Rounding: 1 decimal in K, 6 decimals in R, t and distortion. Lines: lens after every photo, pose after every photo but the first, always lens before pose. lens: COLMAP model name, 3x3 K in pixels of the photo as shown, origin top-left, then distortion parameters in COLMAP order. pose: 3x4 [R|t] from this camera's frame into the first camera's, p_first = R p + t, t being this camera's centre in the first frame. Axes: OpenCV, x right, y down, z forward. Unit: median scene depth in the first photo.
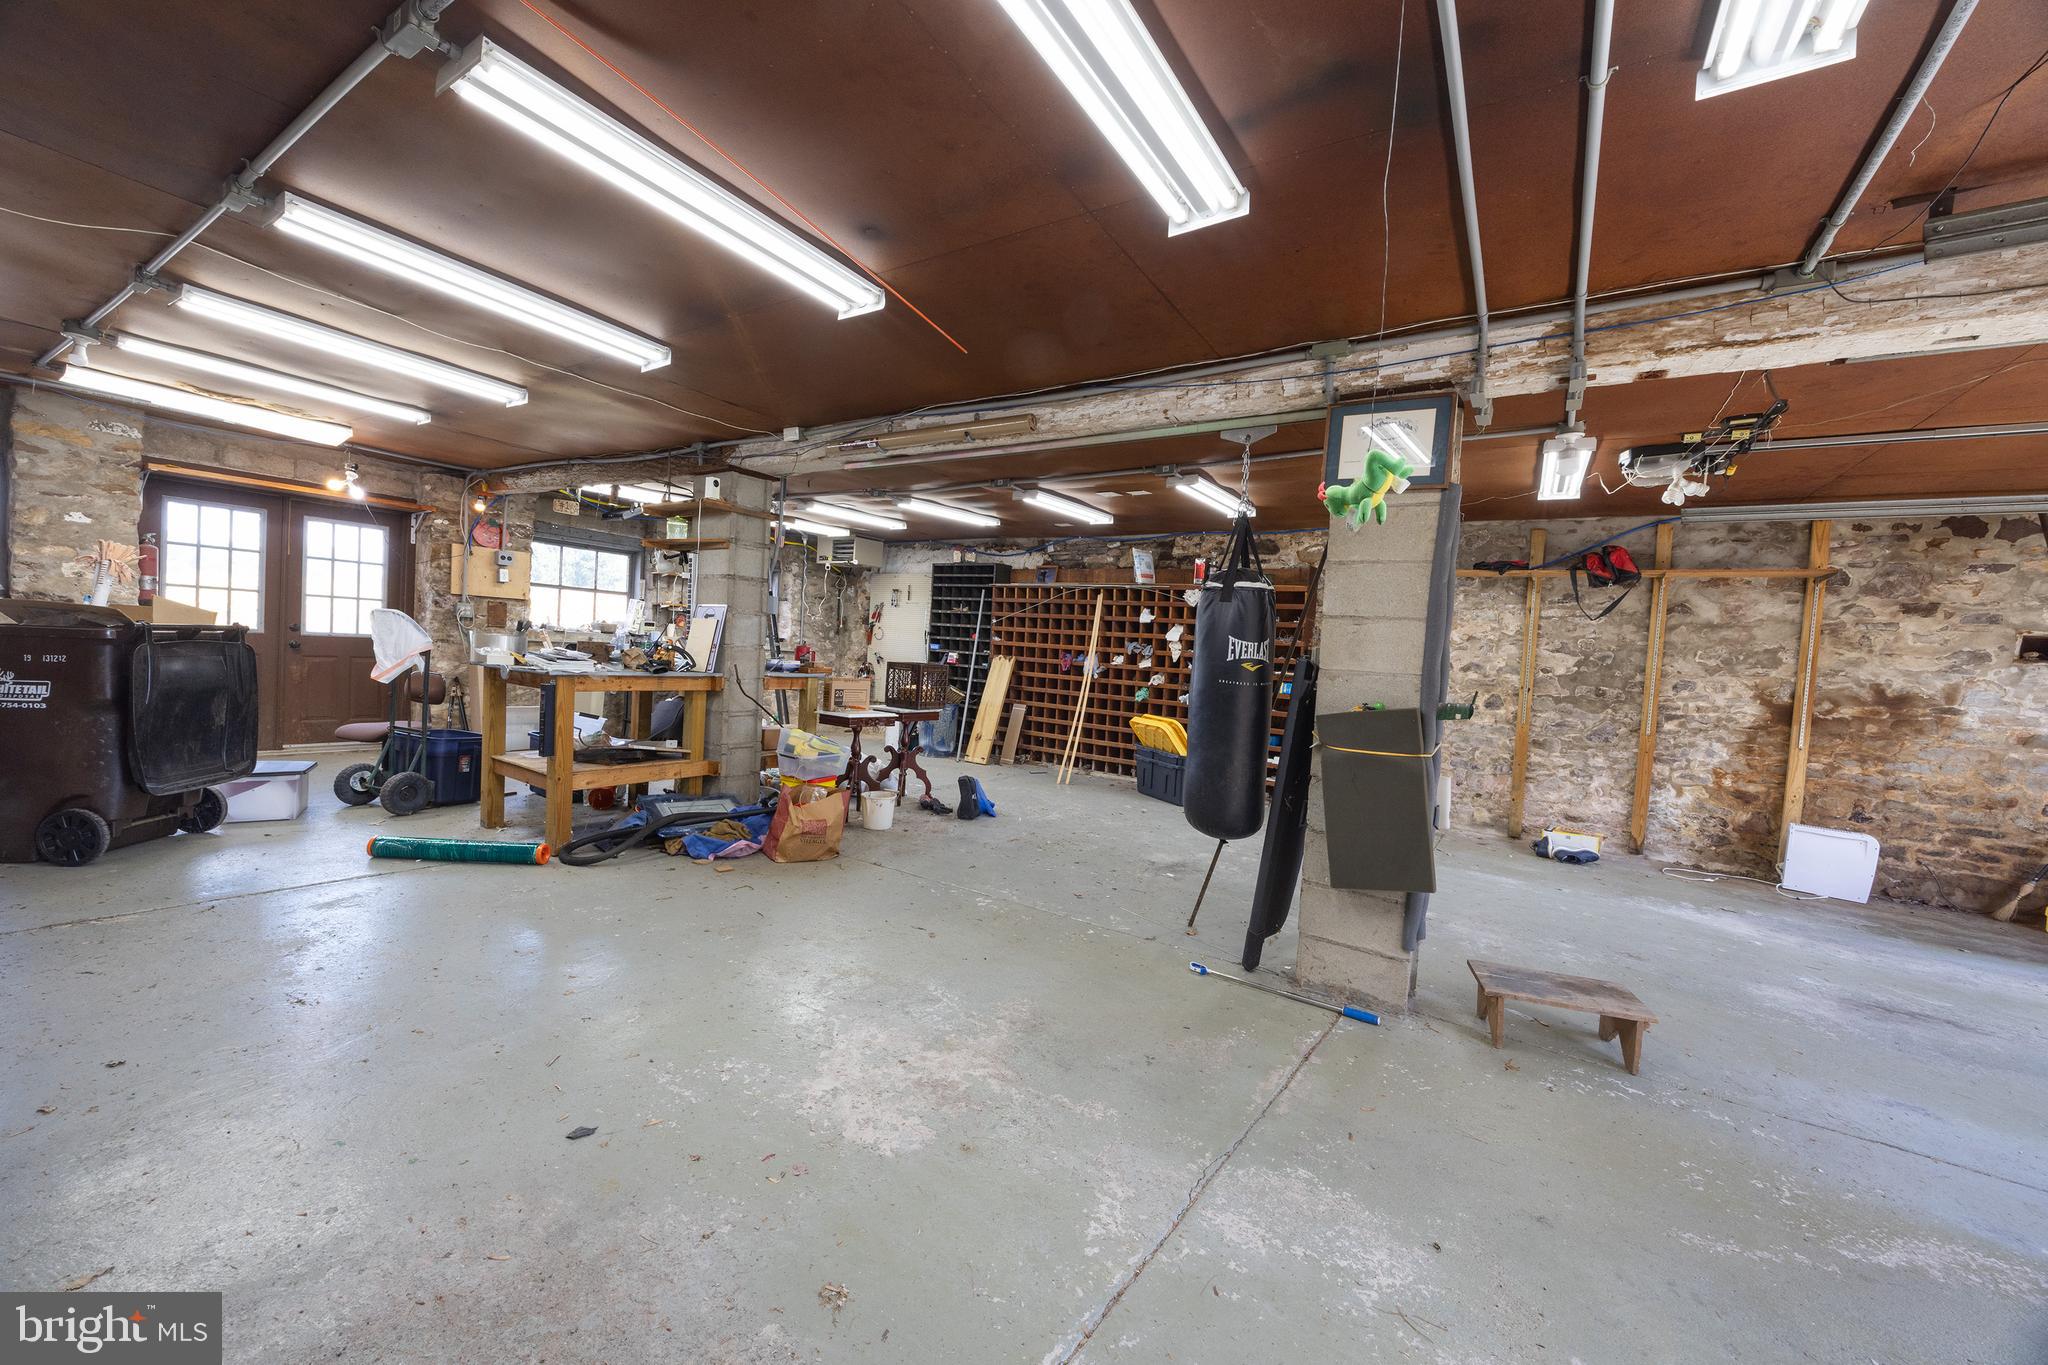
lens RADIAL K [[775.6, 0, 1037.8], [0, 775.6, 682.4], [0, 0, 1]] dist [-0.005357, 0.000193]
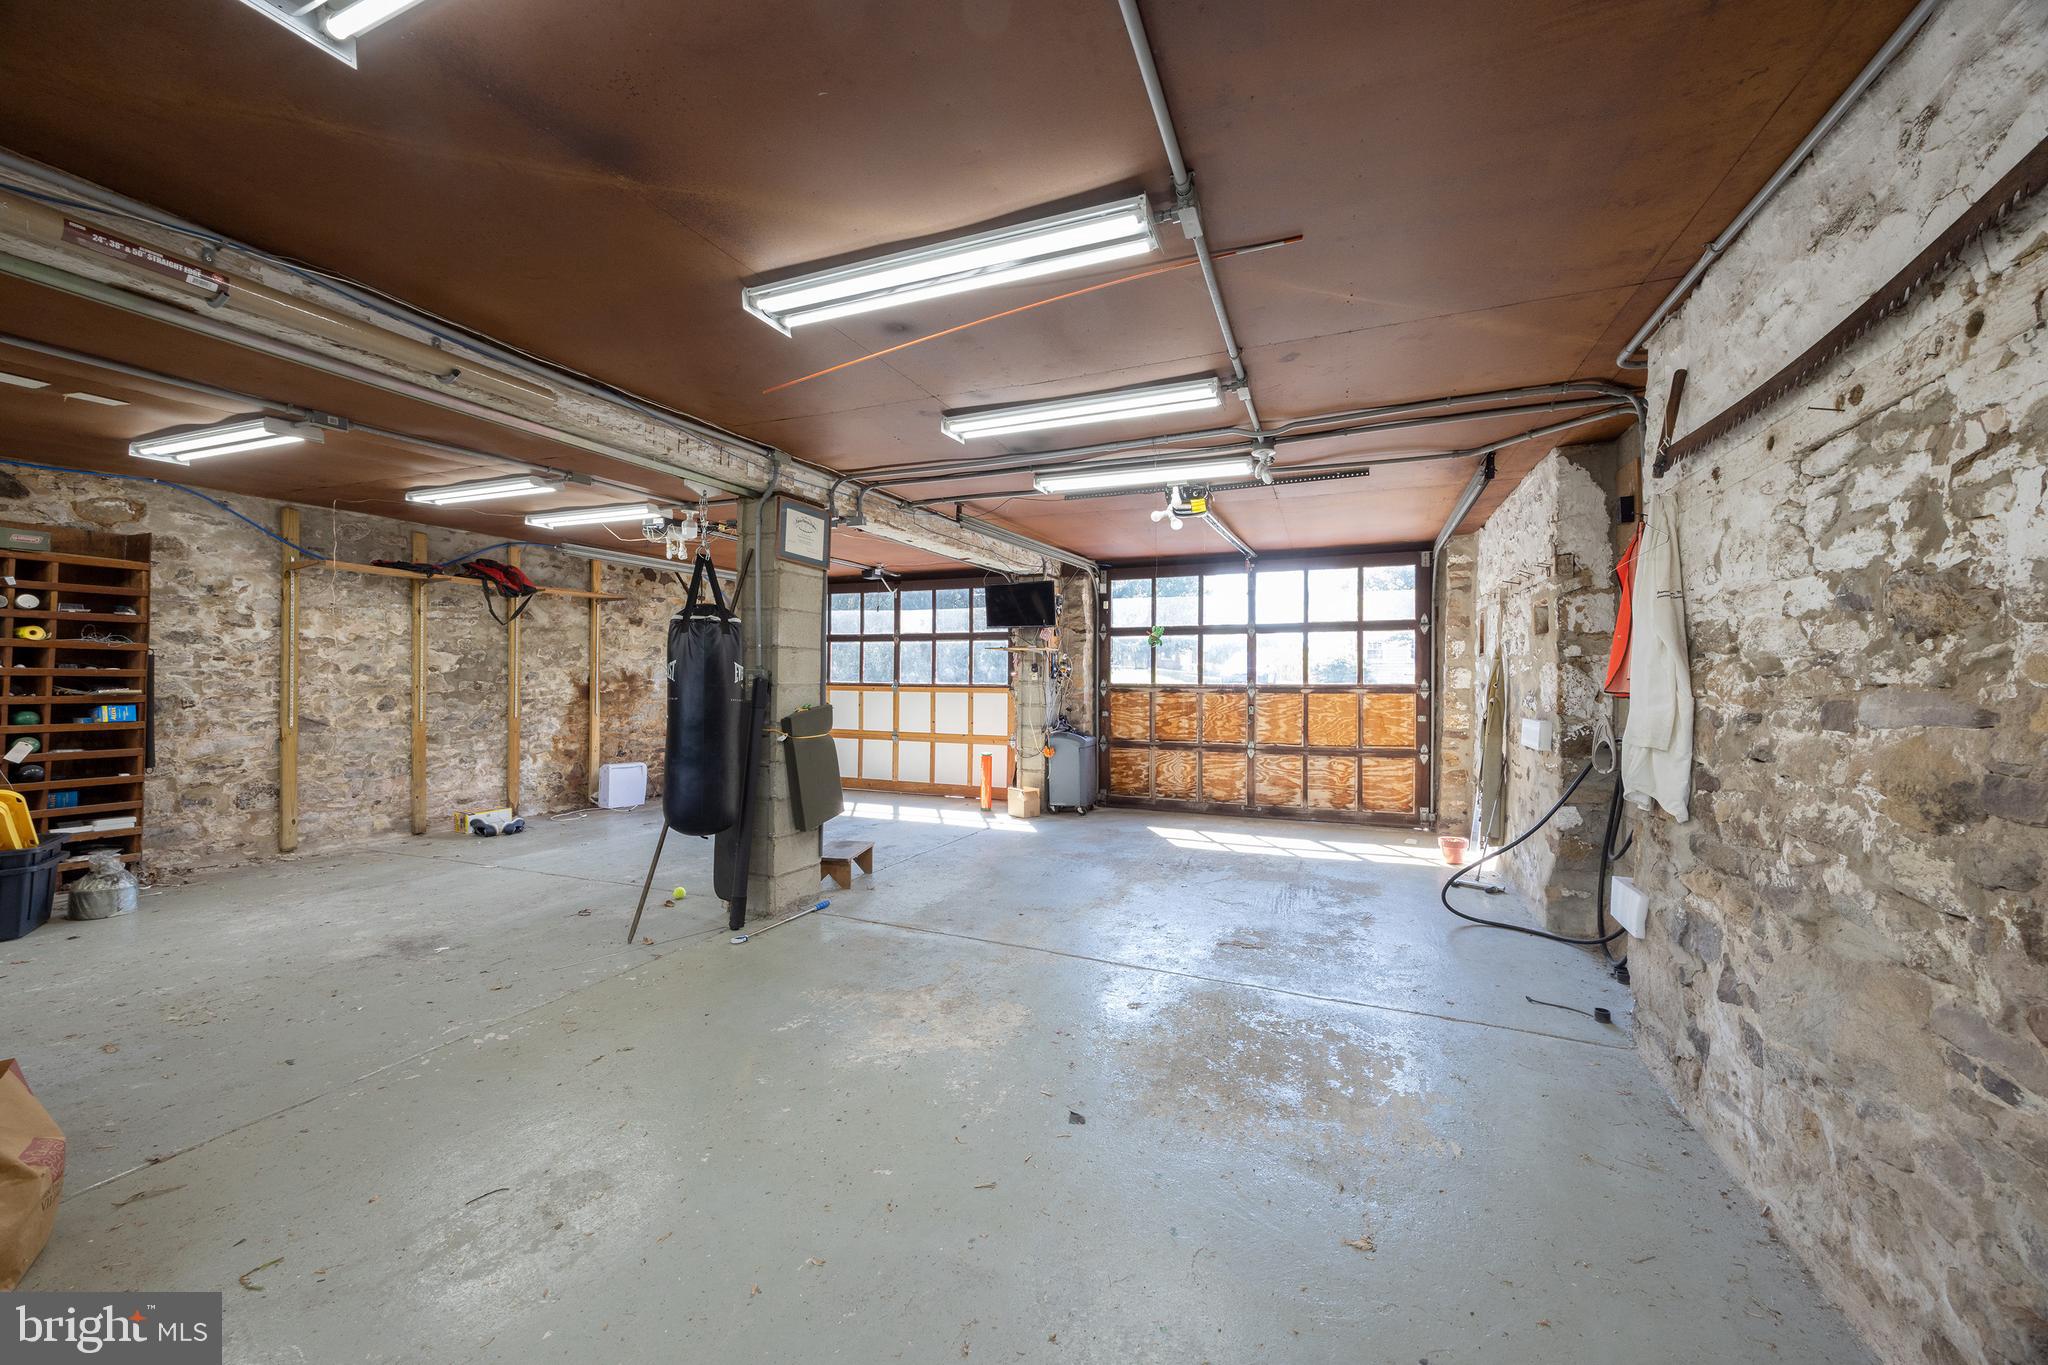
lens RADIAL K [[775.6, 0, 1034.4], [0, 775.6, 683.2], [0, 0, 1]] dist [-0.005357, 0.000193]
pose [[-0.190871, -0.068182, 0.979244, -0.587639], [0.023311, 0.996989, 0.073961, -0.060384], [-0.981338, 0.036944, -0.188707, 0.436645]]
